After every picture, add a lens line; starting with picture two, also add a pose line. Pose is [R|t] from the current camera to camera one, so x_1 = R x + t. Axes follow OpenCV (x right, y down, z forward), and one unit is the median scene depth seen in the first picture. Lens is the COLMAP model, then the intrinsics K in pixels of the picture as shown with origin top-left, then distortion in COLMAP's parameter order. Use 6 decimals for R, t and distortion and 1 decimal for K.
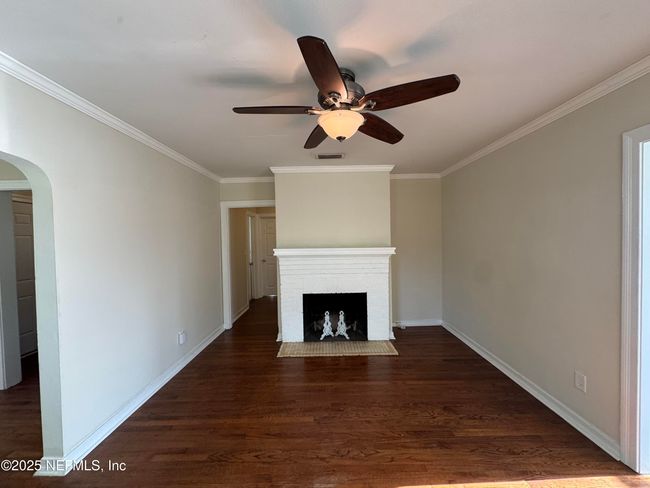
lens RADIAL K [[258.7, 0, 325.0], [0, 258.7, 244.0], [0, 0, 1]] dist [-0.001695, -0.000345]
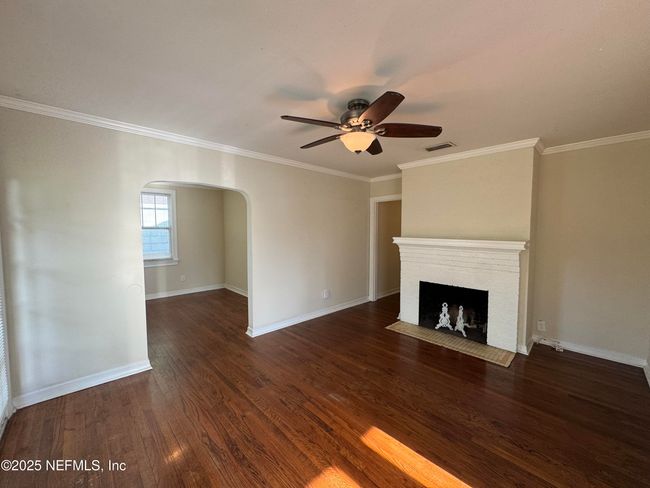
lens RADIAL K [[258.7, 0, 325.0], [0, 258.7, 244.0], [0, 0, 1]] dist [-0.001695, -0.000345]
pose [[0.692162, 0.061837, -0.719088, 0.400992], [-0.033195, 0.997996, 0.053870, -0.002737], [0.720978, -0.013417, 0.692828, -0.015527]]
